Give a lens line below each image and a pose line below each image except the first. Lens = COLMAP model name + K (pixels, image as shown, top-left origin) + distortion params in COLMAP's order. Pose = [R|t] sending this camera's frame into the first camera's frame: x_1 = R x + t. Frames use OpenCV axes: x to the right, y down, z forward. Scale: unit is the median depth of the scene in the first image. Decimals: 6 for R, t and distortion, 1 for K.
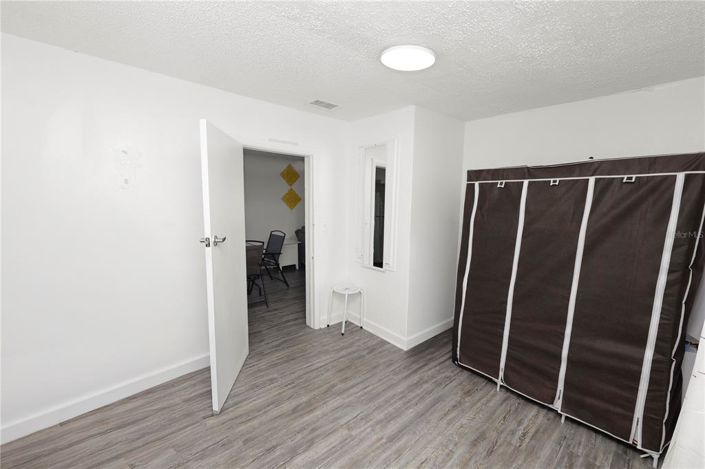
lens RADIAL K [[288.4, 0, 352.5], [0, 288.4, 234.5], [0, 0, 1]] dist [-0.008612, 0.000012]
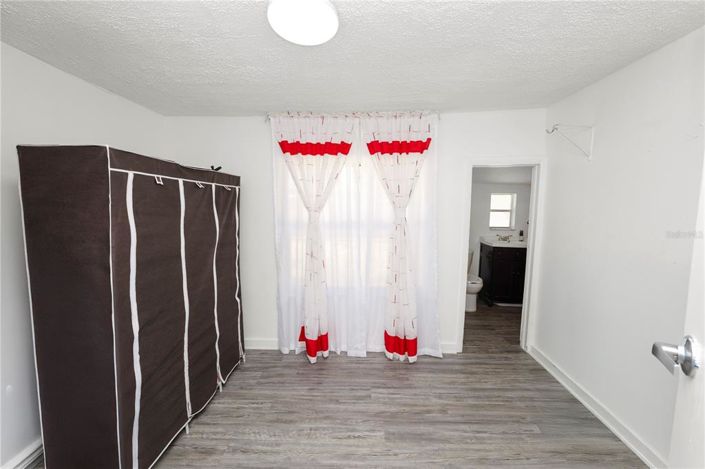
lens RADIAL K [[288.4, 0, 352.5], [0, 288.4, 234.5], [0, 0, 1]] dist [-0.008612, 0.000012]
pose [[-0.739467, -0.080529, 0.668359, -0.425103], [0.050834, 0.983305, 0.174718, -0.165381], [-0.671271, 0.163174, -0.723028, 1.450736]]
